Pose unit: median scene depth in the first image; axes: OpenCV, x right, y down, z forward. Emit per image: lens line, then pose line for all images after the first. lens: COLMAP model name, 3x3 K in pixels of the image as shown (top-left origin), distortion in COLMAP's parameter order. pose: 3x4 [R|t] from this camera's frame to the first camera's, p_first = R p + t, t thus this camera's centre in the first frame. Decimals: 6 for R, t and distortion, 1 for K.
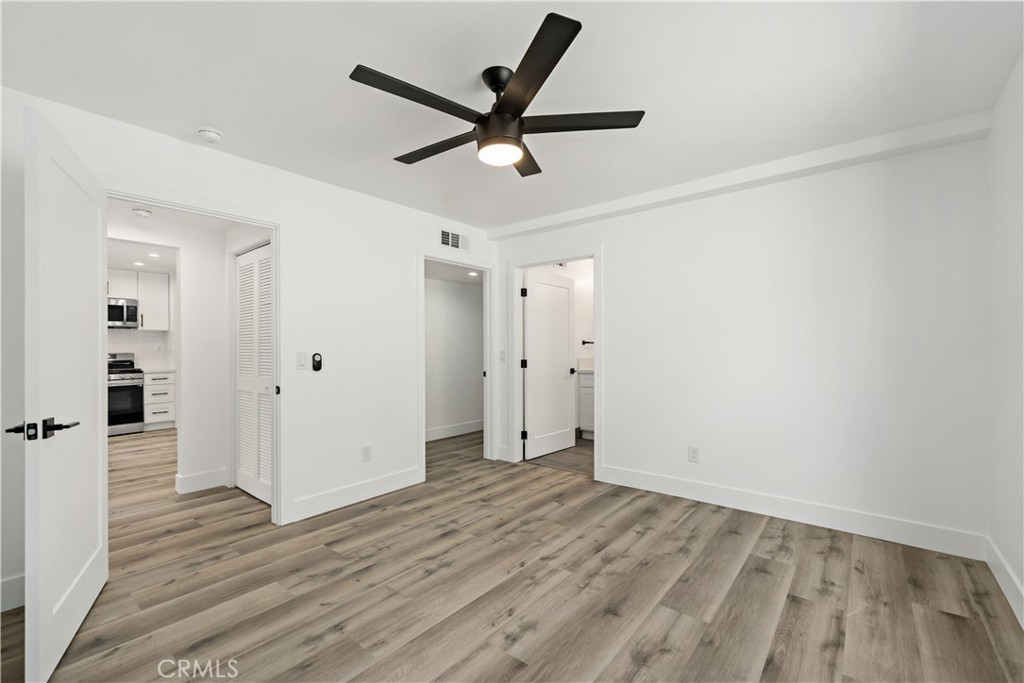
lens RADIAL K [[442.5, 0, 509.2], [0, 442.5, 345.8], [0, 0, 1]] dist [0.000007, 0.000024]
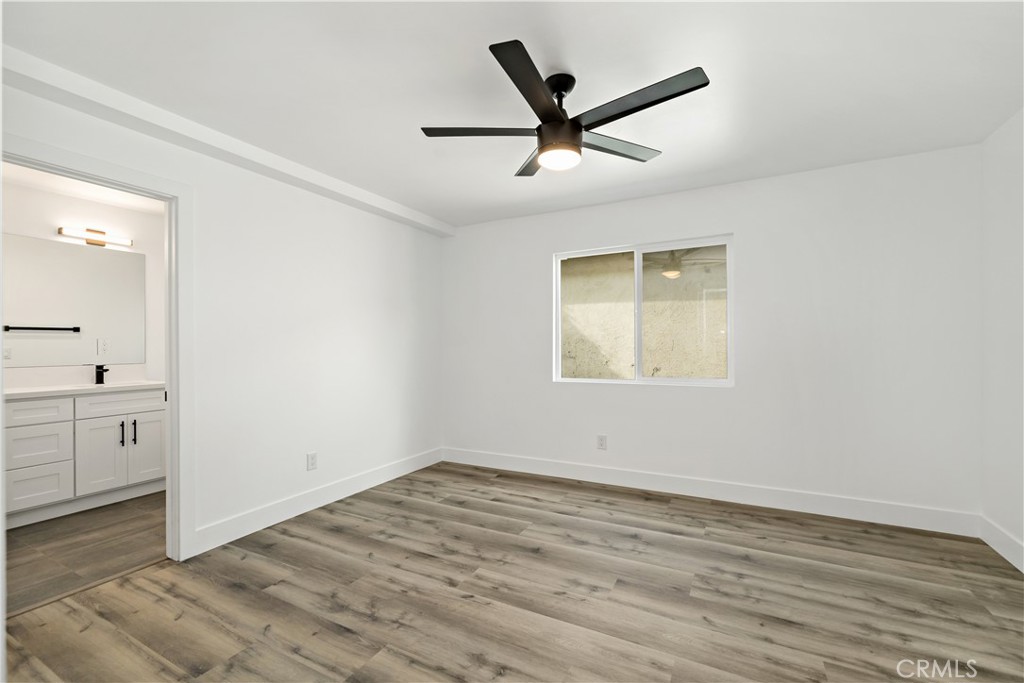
lens RADIAL K [[442.5, 0, 517.2], [0, 442.5, 341.2], [0, 0, 1]] dist [0.000007, 0.000024]
pose [[-0.217793, 0.019629, 0.975798, -0.763052], [0.002774, 0.999806, -0.019493, 0.014038], [-0.975991, -0.001538, -0.217805, 0.996003]]
